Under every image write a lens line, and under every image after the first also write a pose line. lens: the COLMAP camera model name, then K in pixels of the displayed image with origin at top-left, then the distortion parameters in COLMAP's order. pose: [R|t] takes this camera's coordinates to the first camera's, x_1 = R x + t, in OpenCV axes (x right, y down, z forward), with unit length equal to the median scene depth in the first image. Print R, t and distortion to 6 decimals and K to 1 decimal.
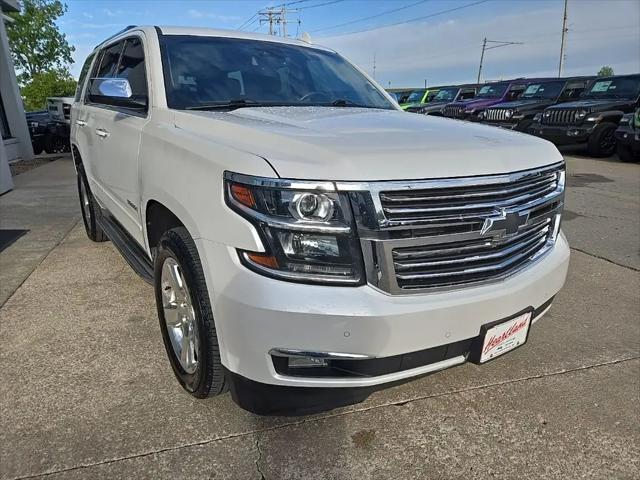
lens RADIAL K [[438.9, 0, 324.2], [0, 438.9, 242.7], [0, 0, 1]] dist [0.069279, -0.042050]
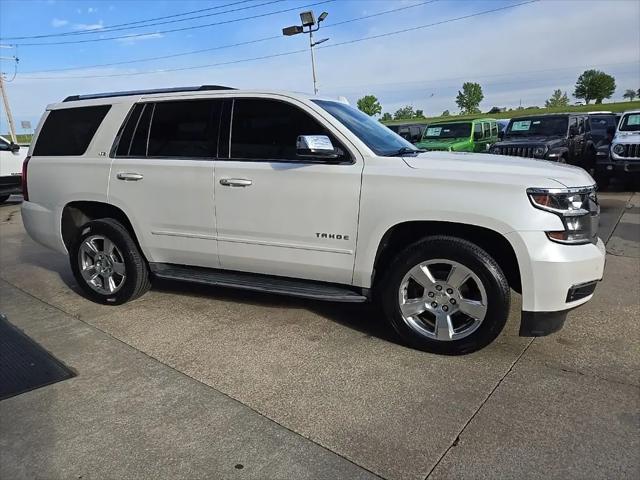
lens RADIAL K [[438.9, 0, 322.3], [0, 438.9, 241.7], [0, 0, 1]] dist [0.069279, -0.042050]
pose [[0.824598, -0.143408, 0.547240, -1.385759], [0.193565, 0.980473, -0.034729, -0.041413], [-0.531574, 0.134564, 0.836255, 0.019812]]
